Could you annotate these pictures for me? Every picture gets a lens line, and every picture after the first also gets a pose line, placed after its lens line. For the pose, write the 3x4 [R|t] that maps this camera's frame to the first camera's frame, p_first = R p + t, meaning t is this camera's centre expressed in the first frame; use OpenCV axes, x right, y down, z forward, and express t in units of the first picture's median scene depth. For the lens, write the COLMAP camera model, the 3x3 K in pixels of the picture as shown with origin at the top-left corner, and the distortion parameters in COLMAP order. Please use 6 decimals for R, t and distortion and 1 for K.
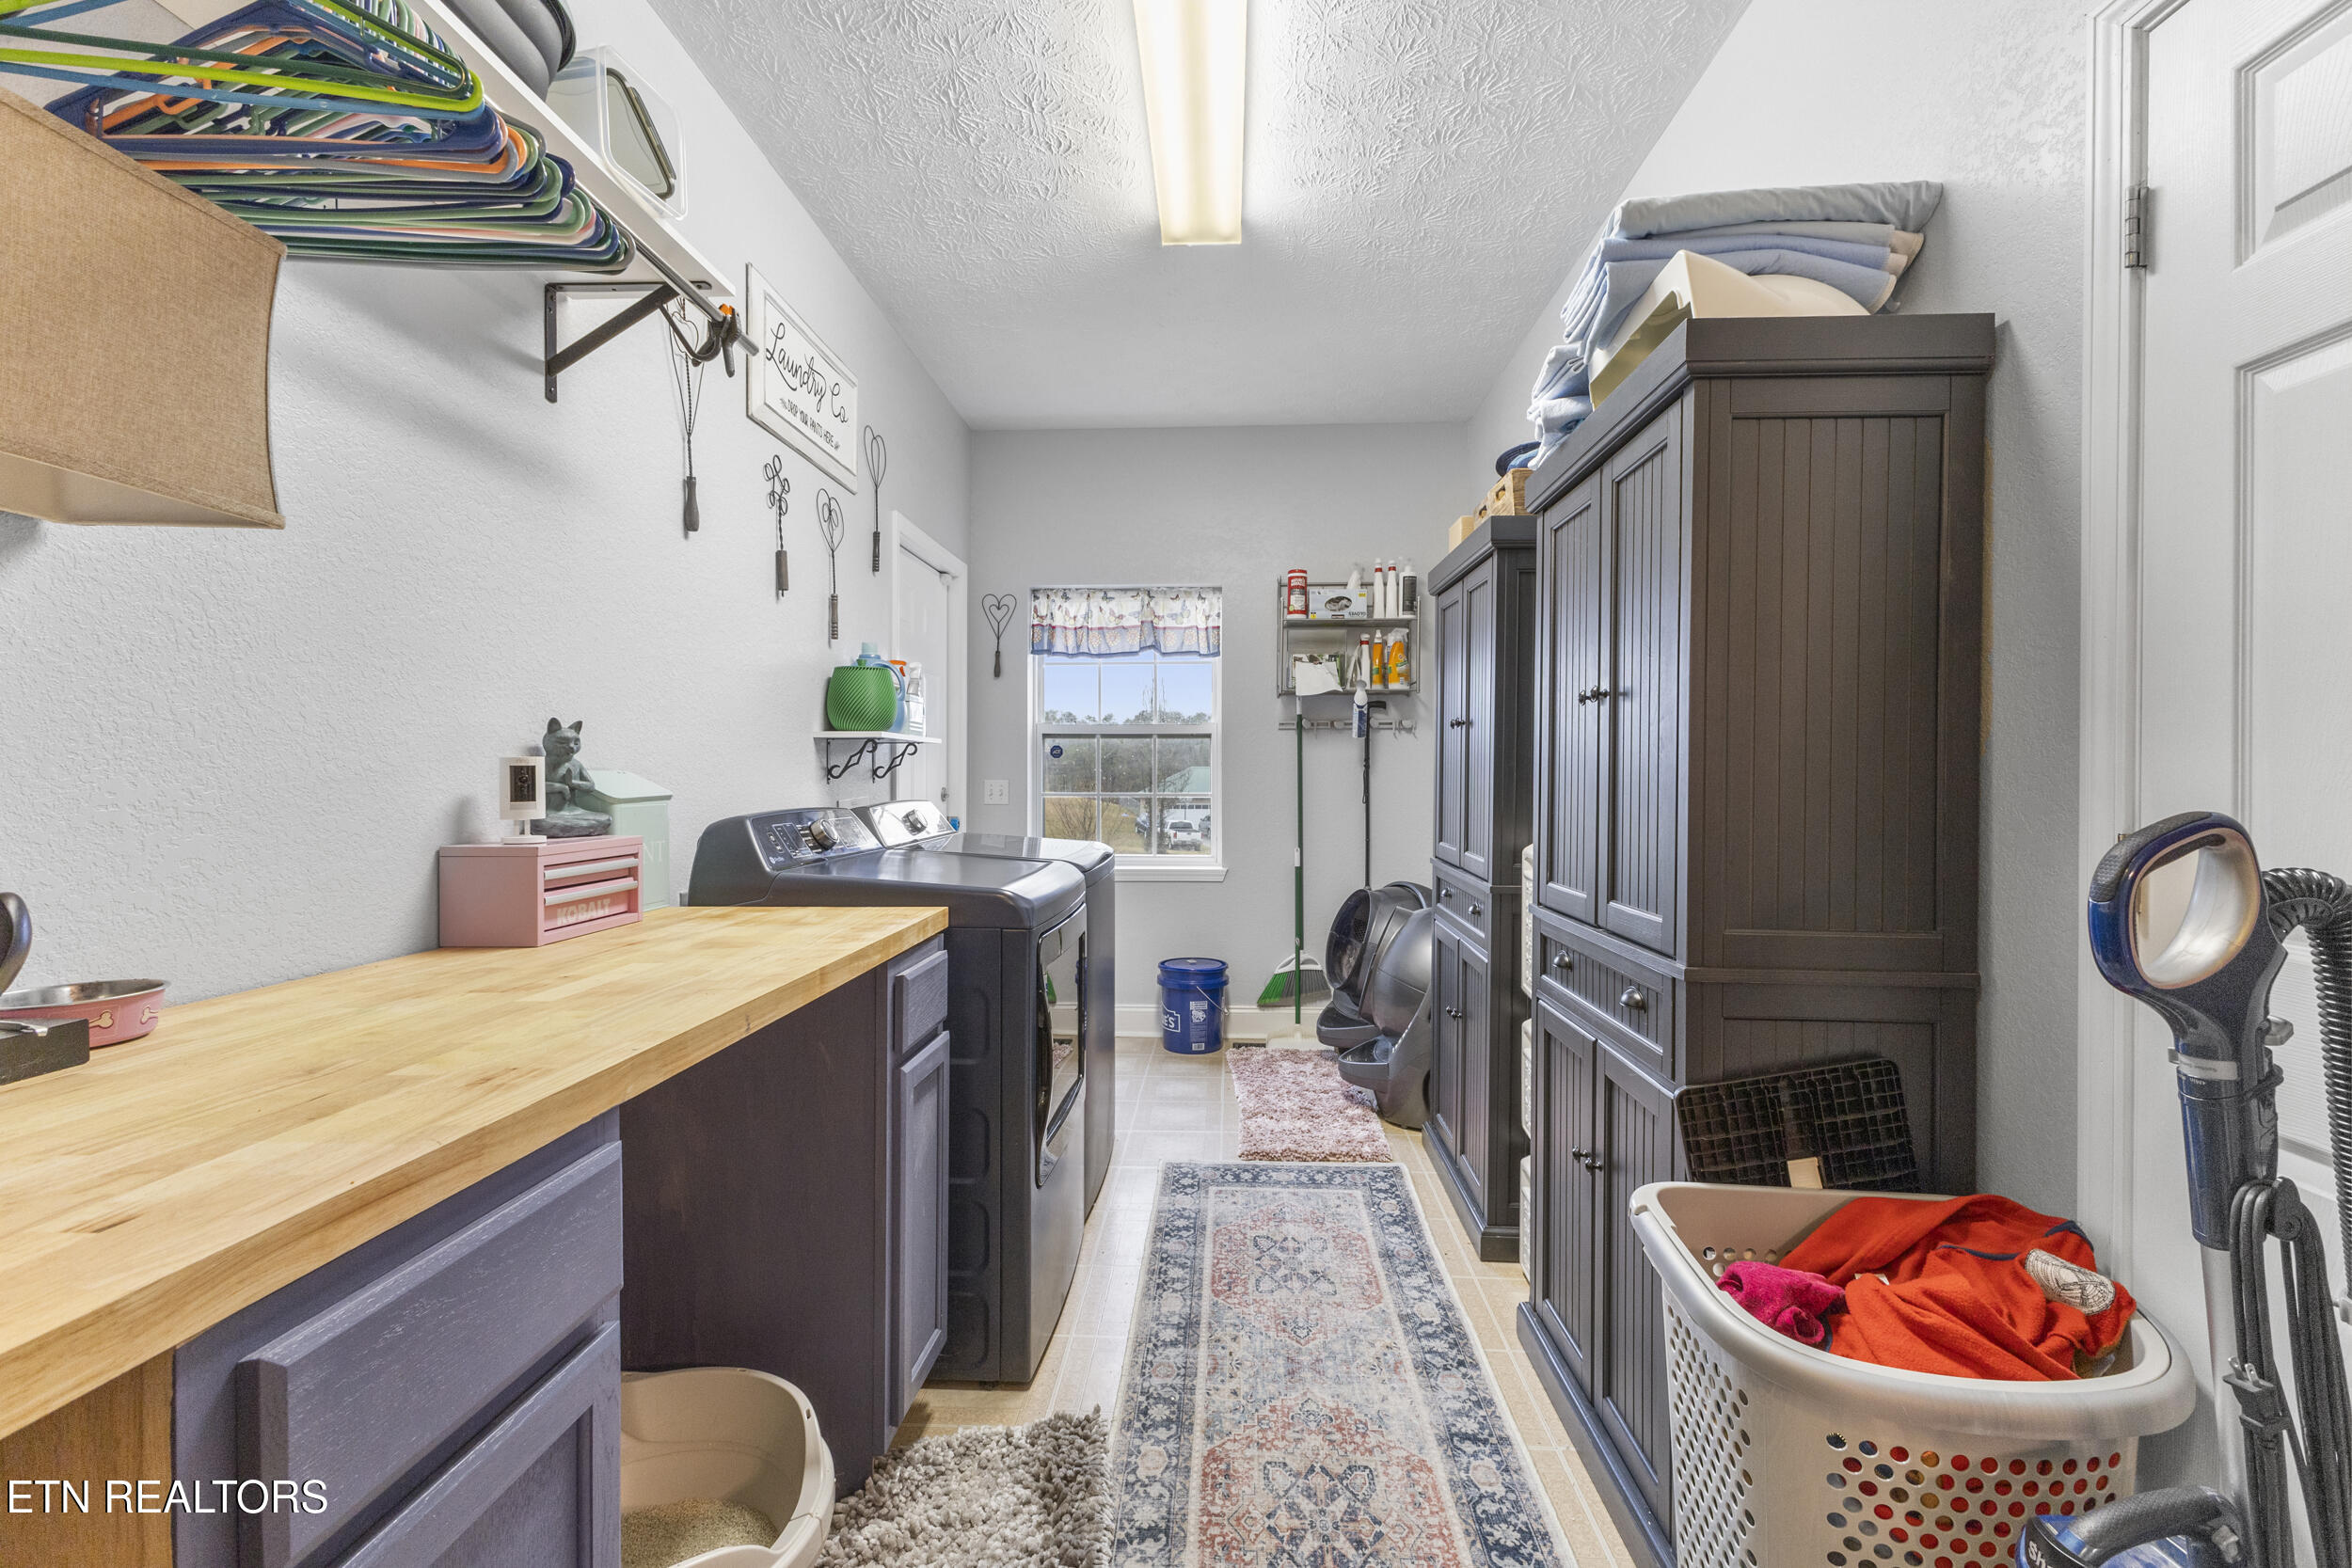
lens RADIAL K [[1038.6, 0, 1181.6], [0, 1038.6, 789.8], [0, 0, 1]] dist [0.013736, -0.005082]
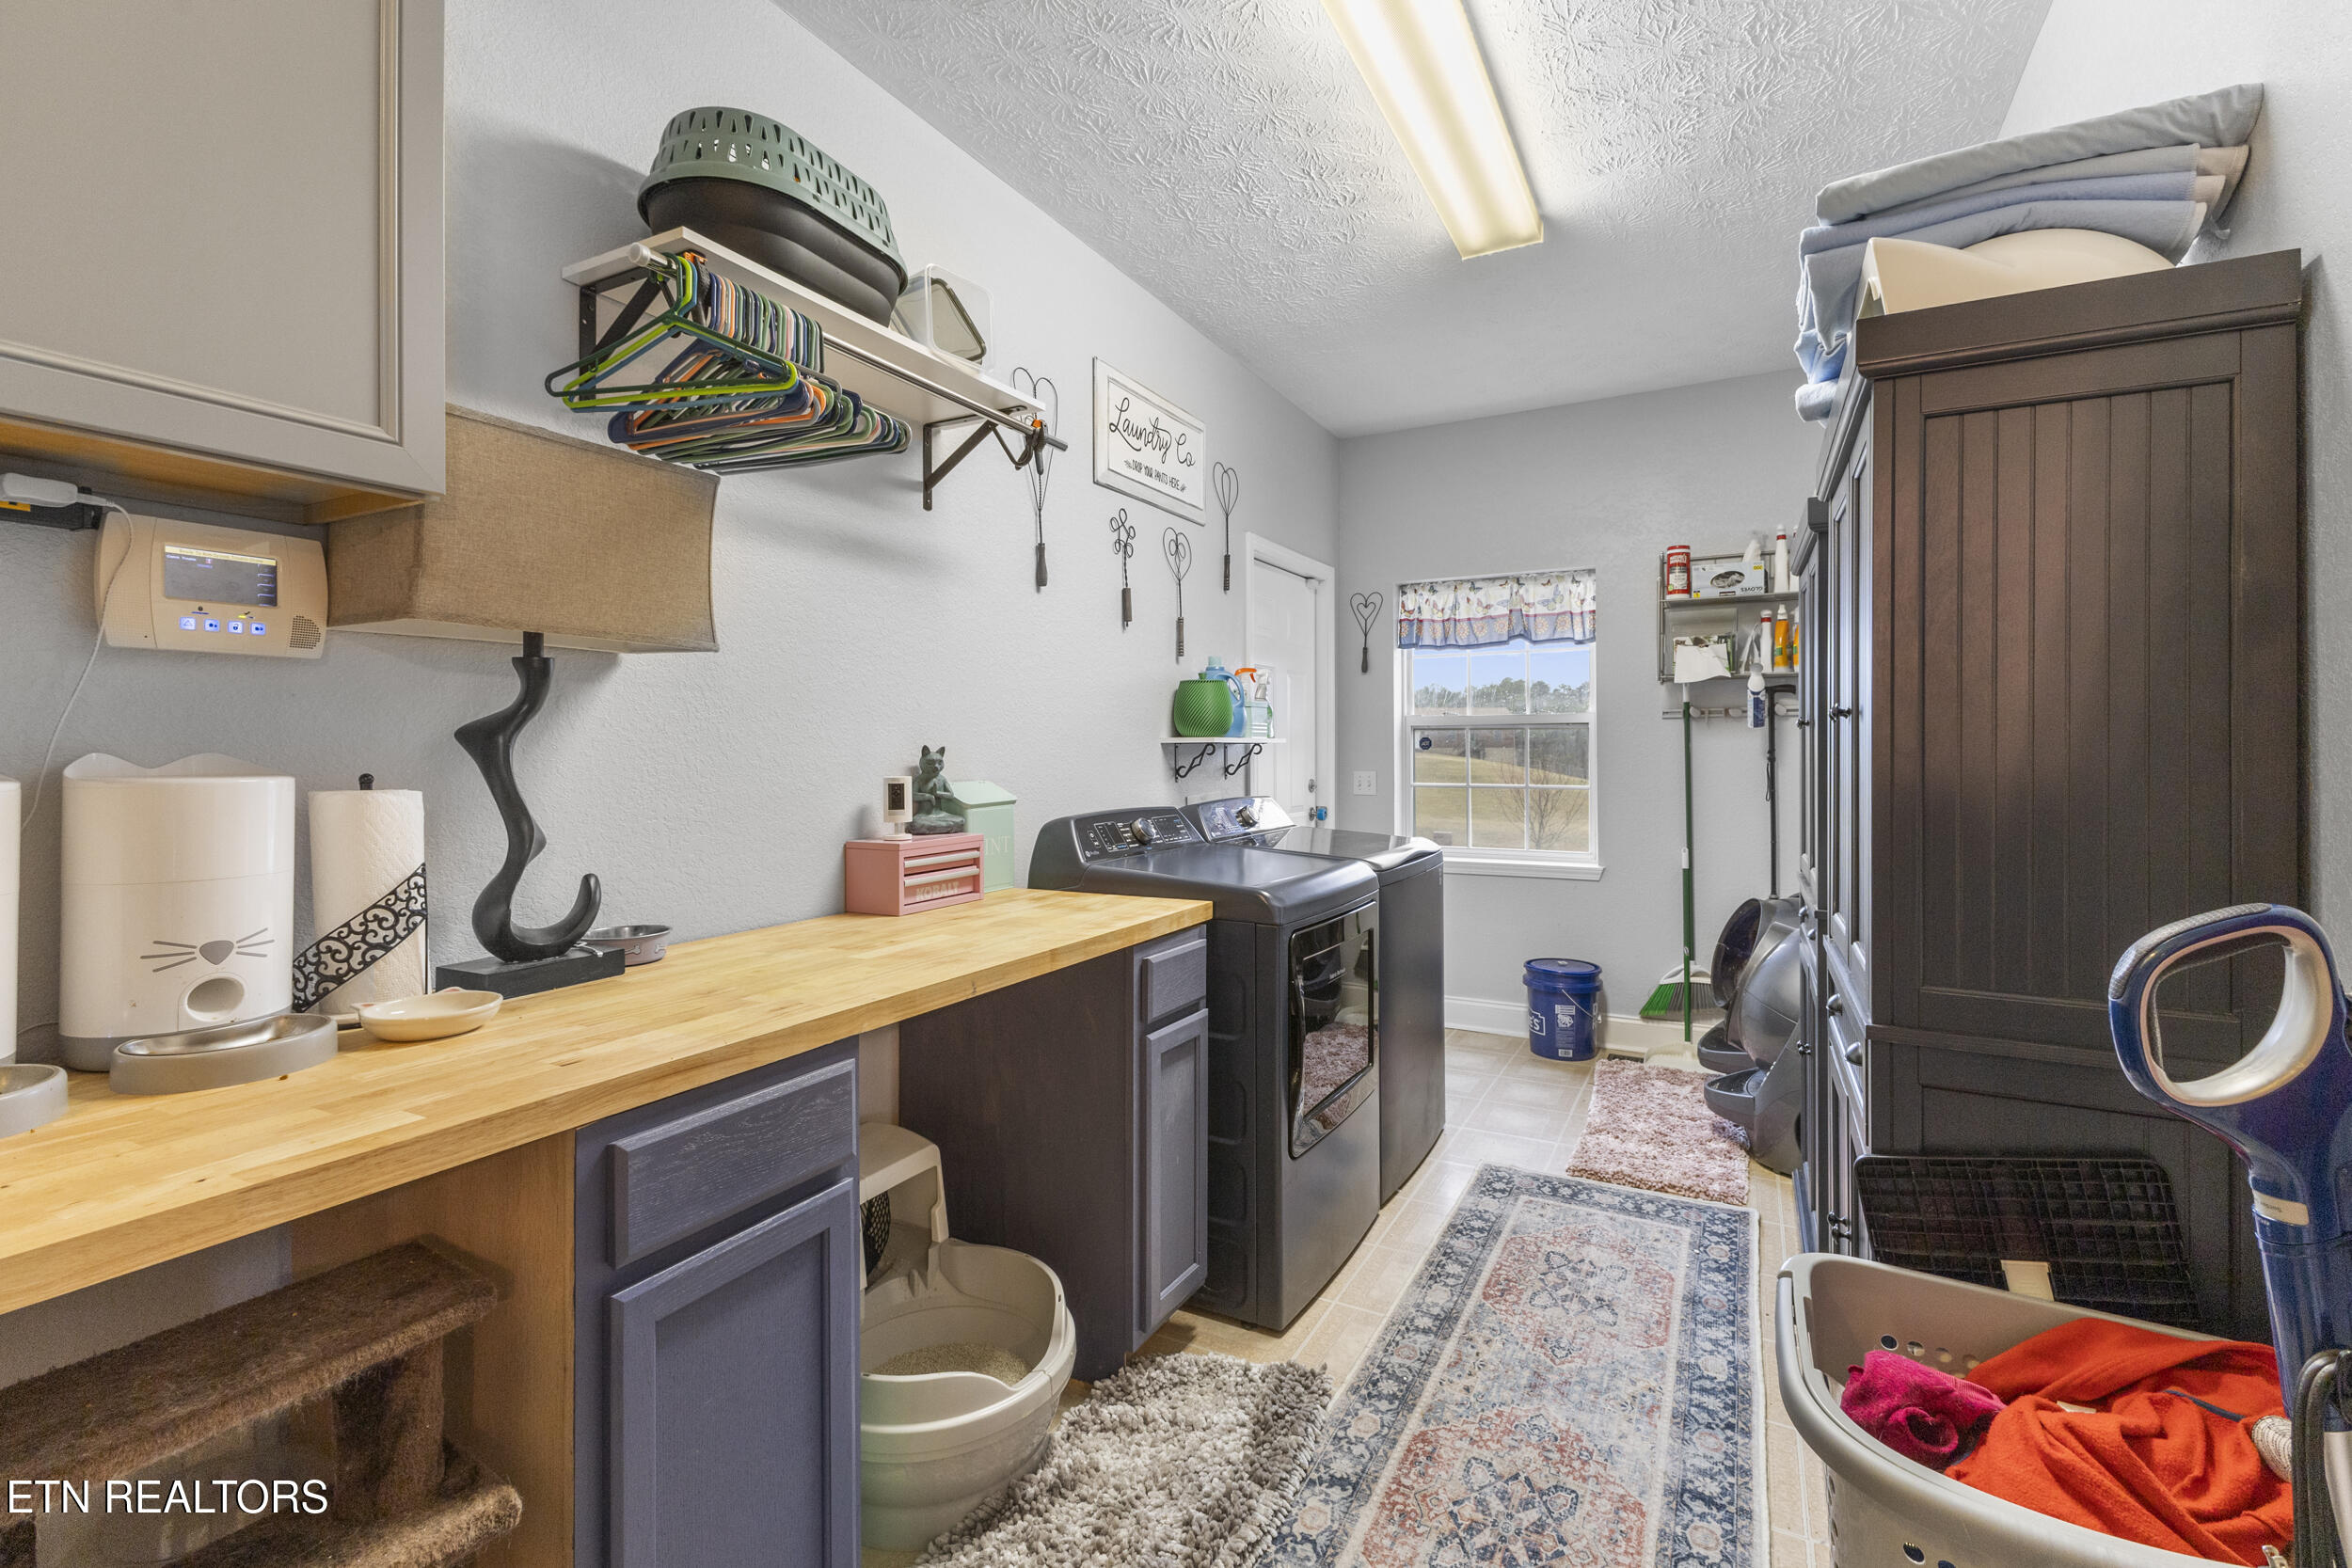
lens RADIAL K [[1038.6, 0, 1143.4], [0, 1038.6, 759.1], [0, 0, 1]] dist [0.013736, -0.005082]
pose [[0.895826, -0.001895, -0.444402, 0.248449], [-0.001194, 0.999977, -0.006670, -0.042424], [0.444404, 0.006506, 0.895803, -0.080167]]
